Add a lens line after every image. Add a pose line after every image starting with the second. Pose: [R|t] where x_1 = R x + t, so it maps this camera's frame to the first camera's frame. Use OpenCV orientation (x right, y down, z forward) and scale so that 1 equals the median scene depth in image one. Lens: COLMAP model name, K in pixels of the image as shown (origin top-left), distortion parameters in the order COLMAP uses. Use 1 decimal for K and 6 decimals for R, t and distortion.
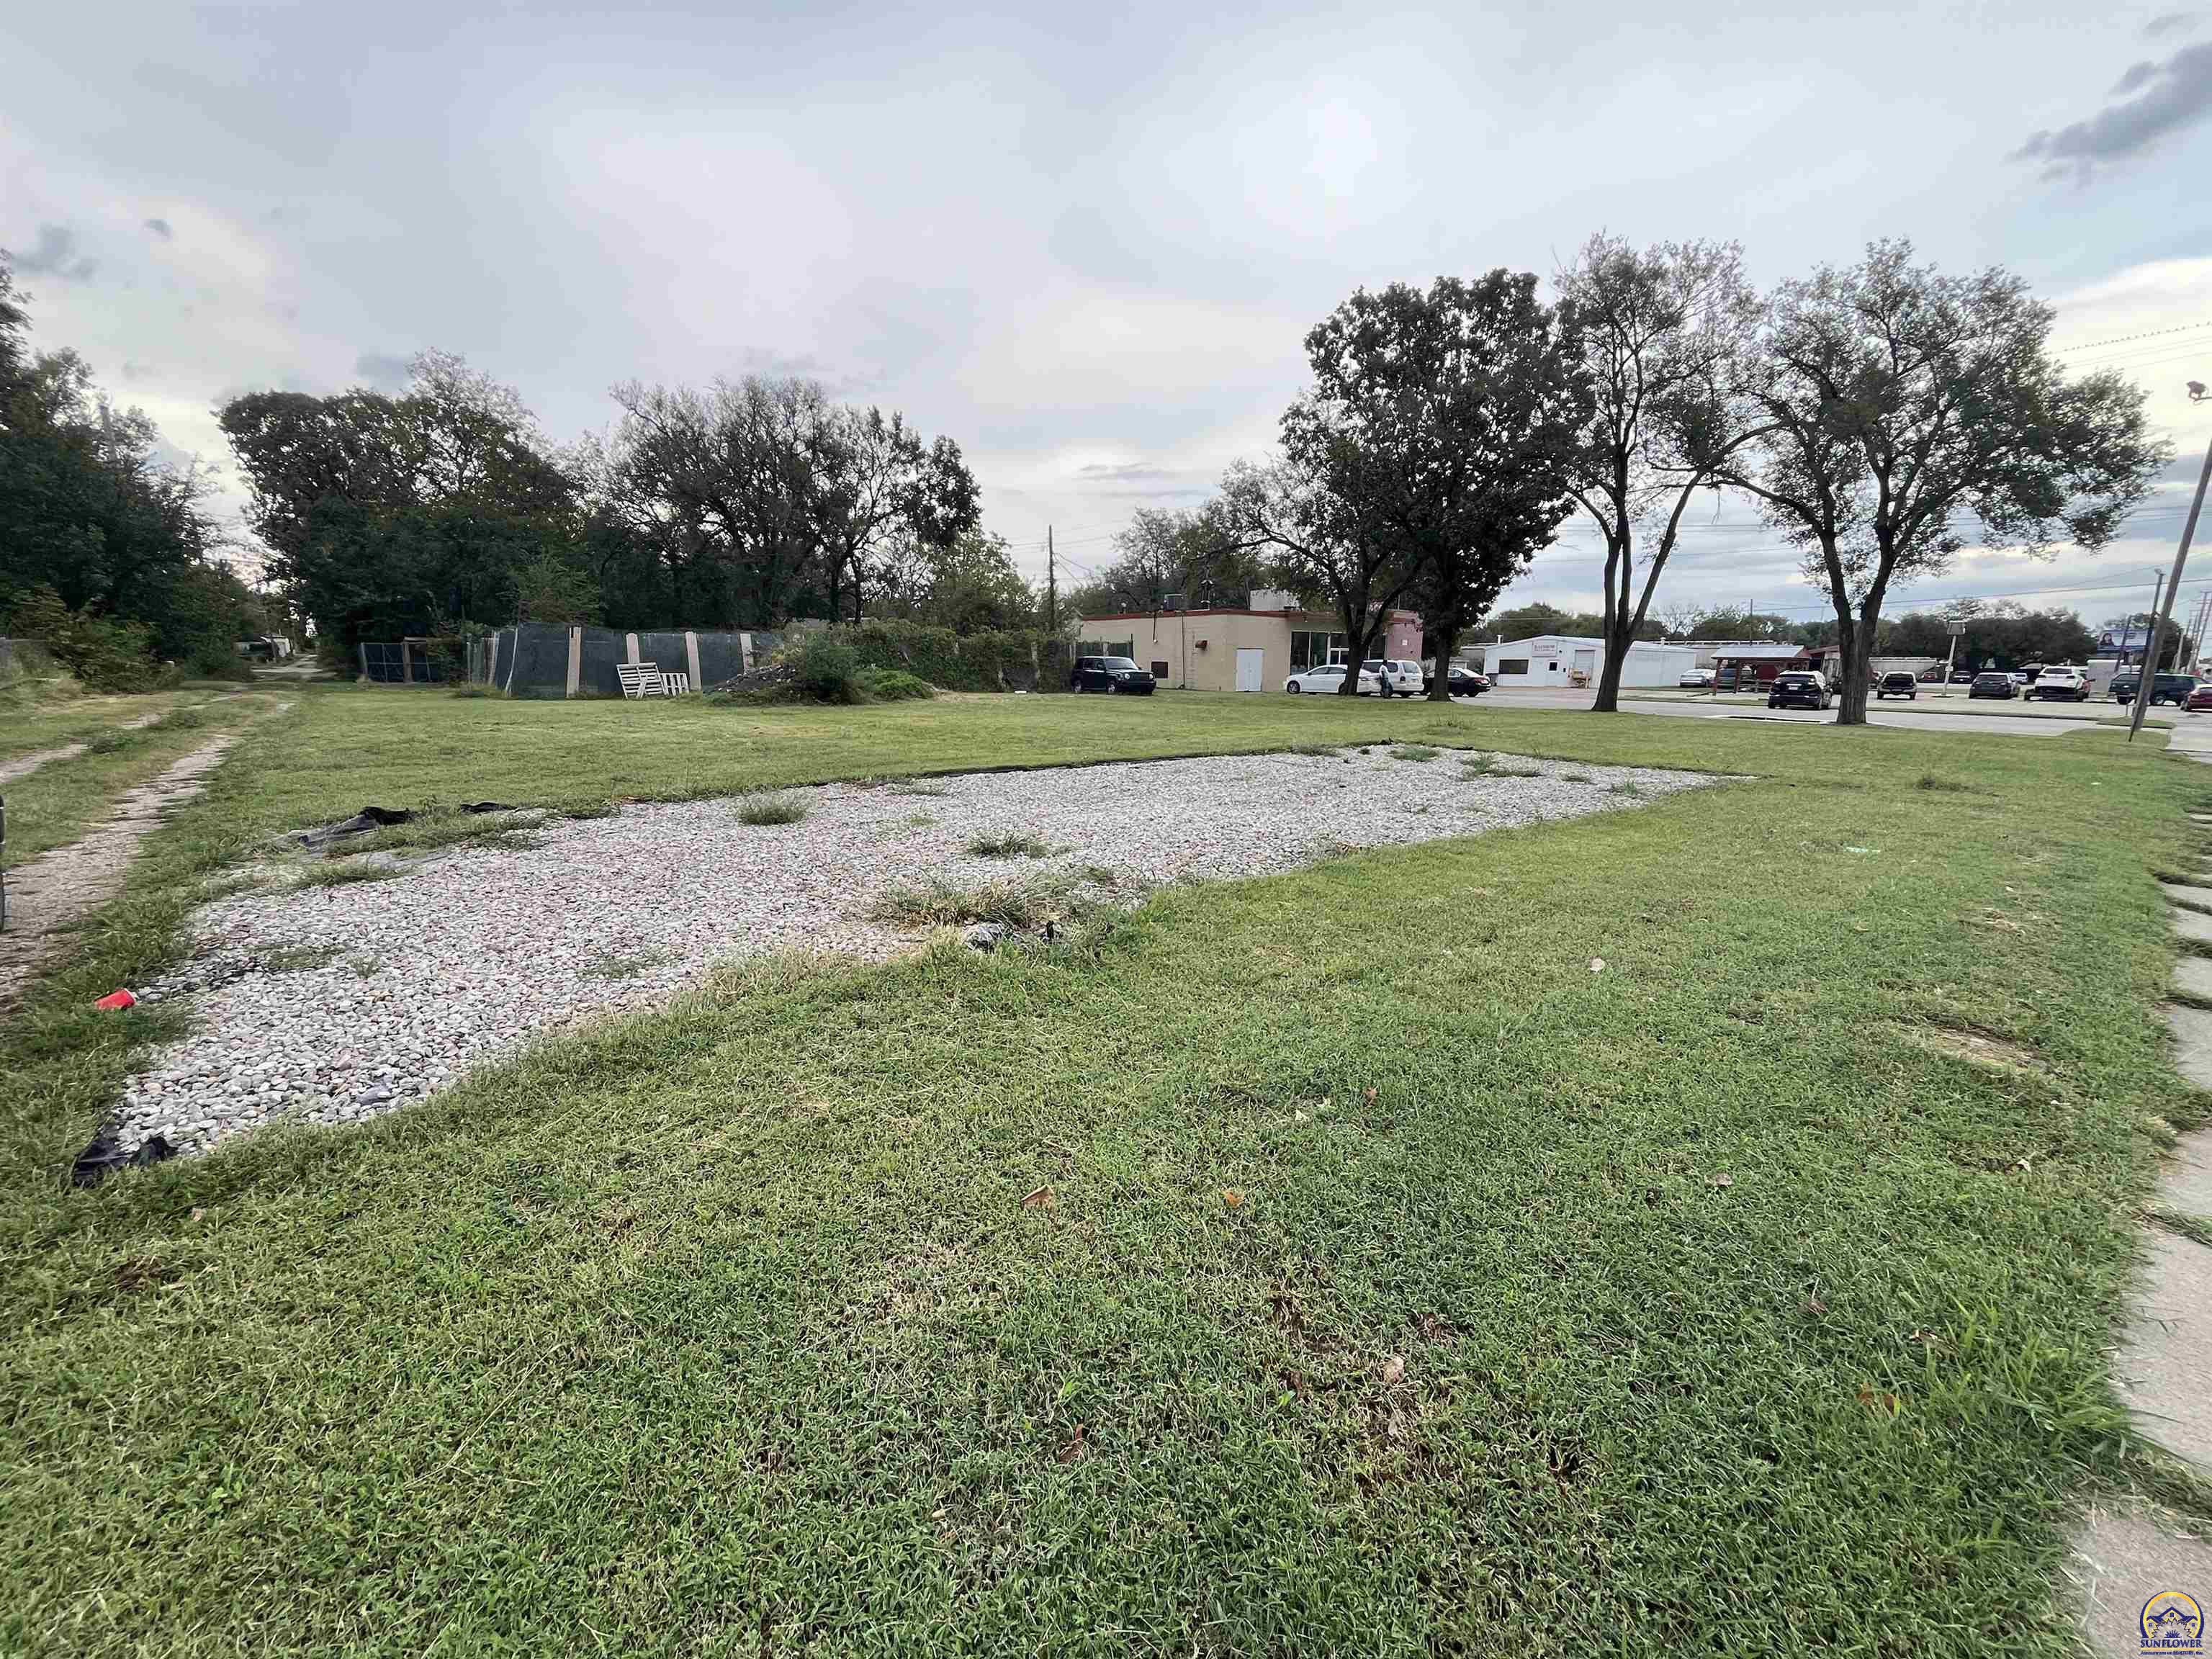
lens RADIAL K [[906.9, 0, 1095.2], [0, 906.9, 832.0], [0, 0, 1]] dist [-0.009751, -0.000093]
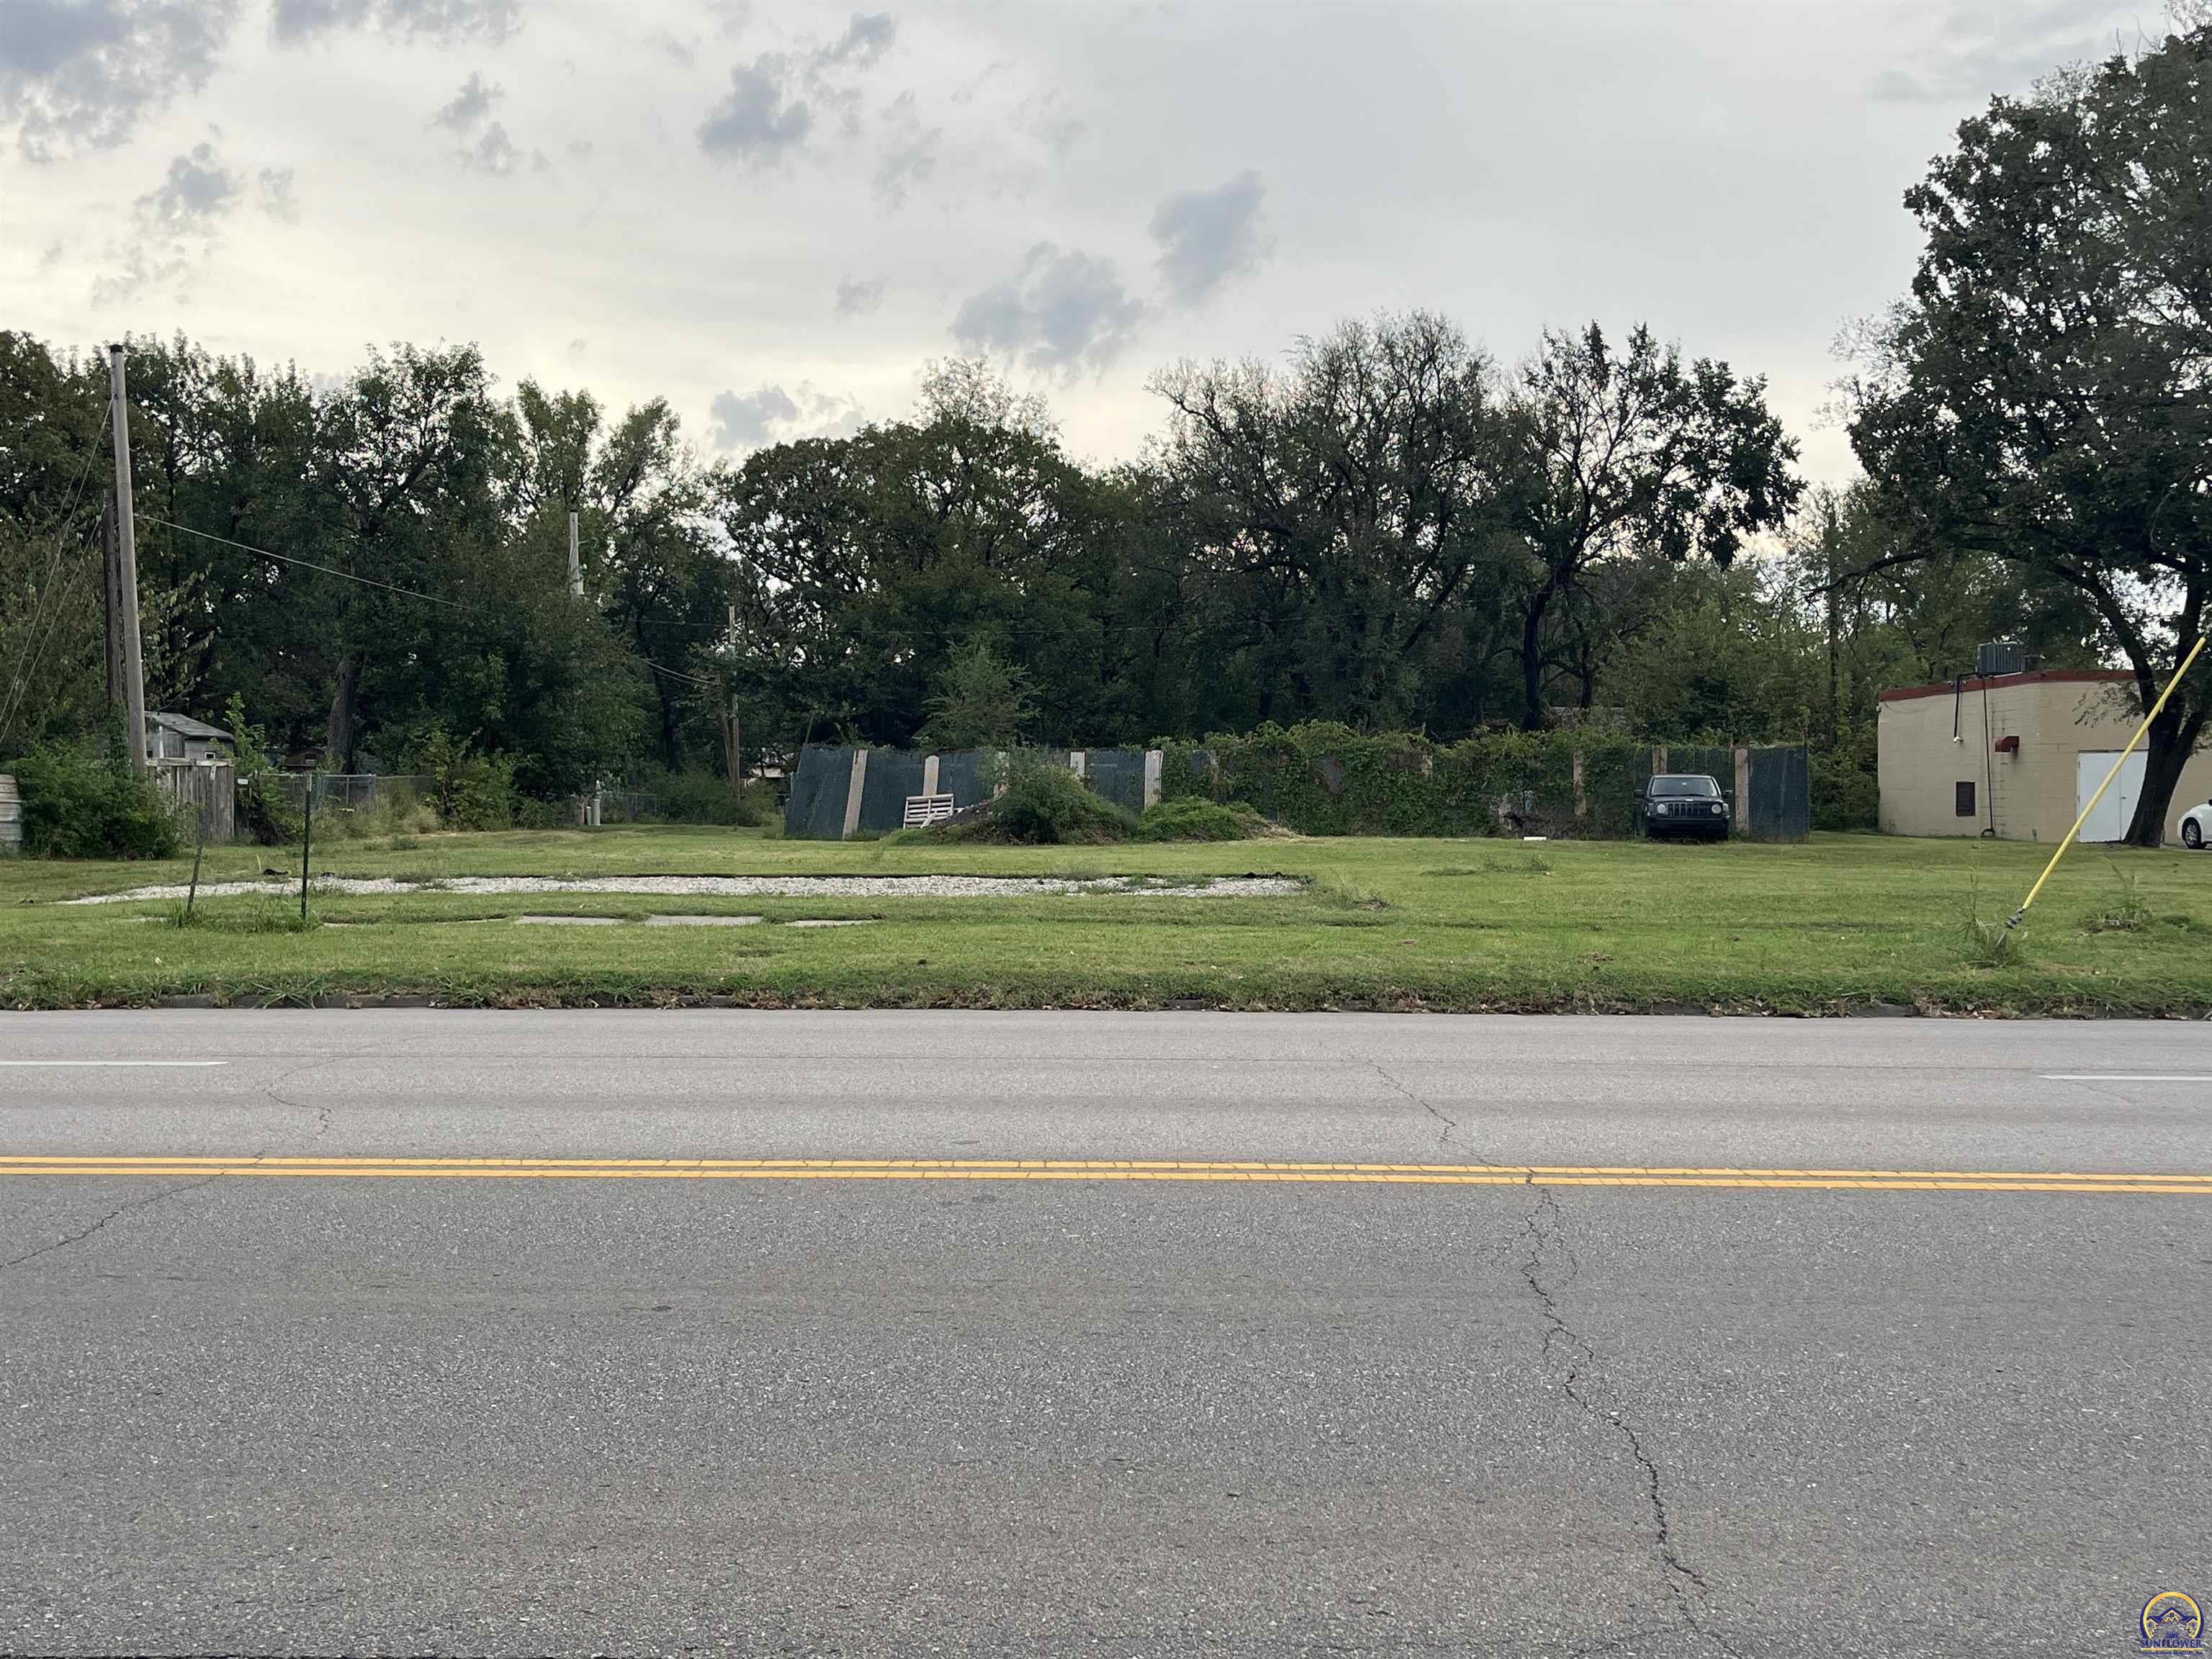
lens RADIAL K [[2235.6, 0, 1106.0], [0, 2235.6, 829.5], [0, 0, 1]] dist [0.113220, -0.274015]
pose [[0.759007, 0.000042, -0.651083, 0.546846], [-0.107923, 0.986174, -0.125749, 0.040304], [0.642076, 0.165712, 0.748517, -0.198991]]
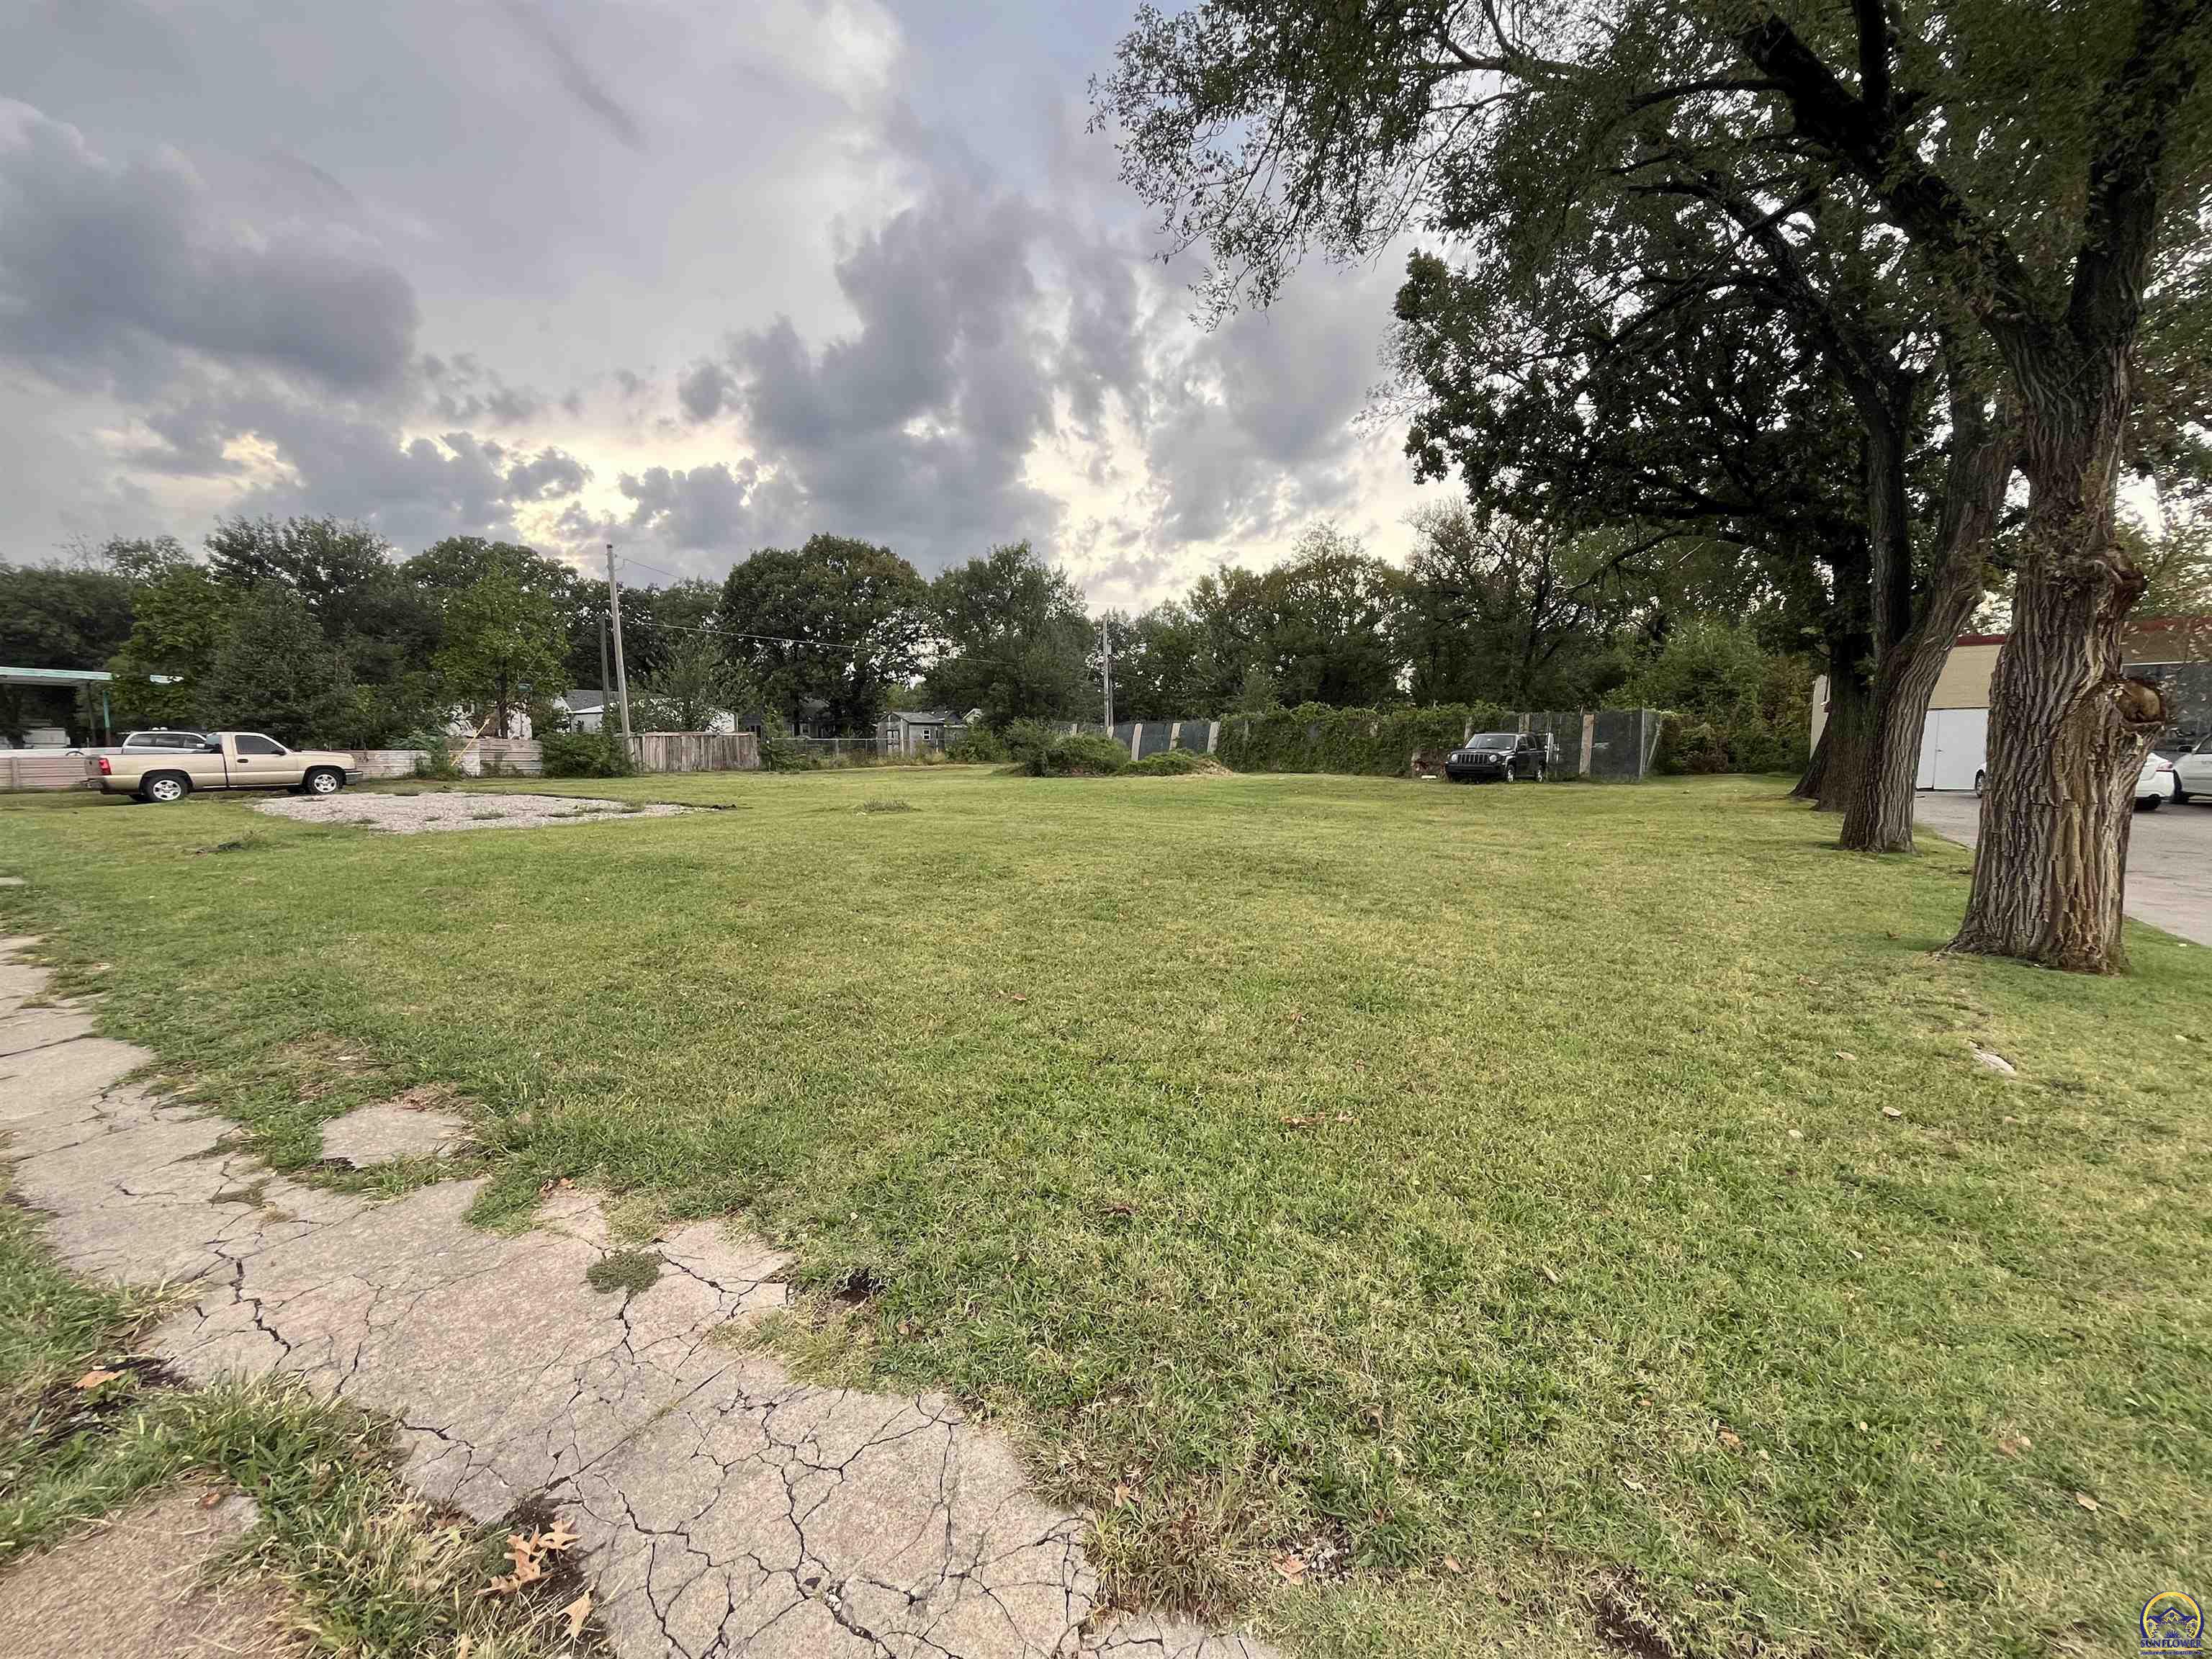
lens RADIAL K [[906.9, 0, 1095.2], [0, 906.9, 832.0], [0, 0, 1]] dist [-0.009751, -0.000093]
pose [[0.286134, 0.080371, -0.954813, 0.569058], [-0.166299, 0.985519, 0.033120, -0.067604], [0.943648, 0.149308, 0.295356, 0.391501]]
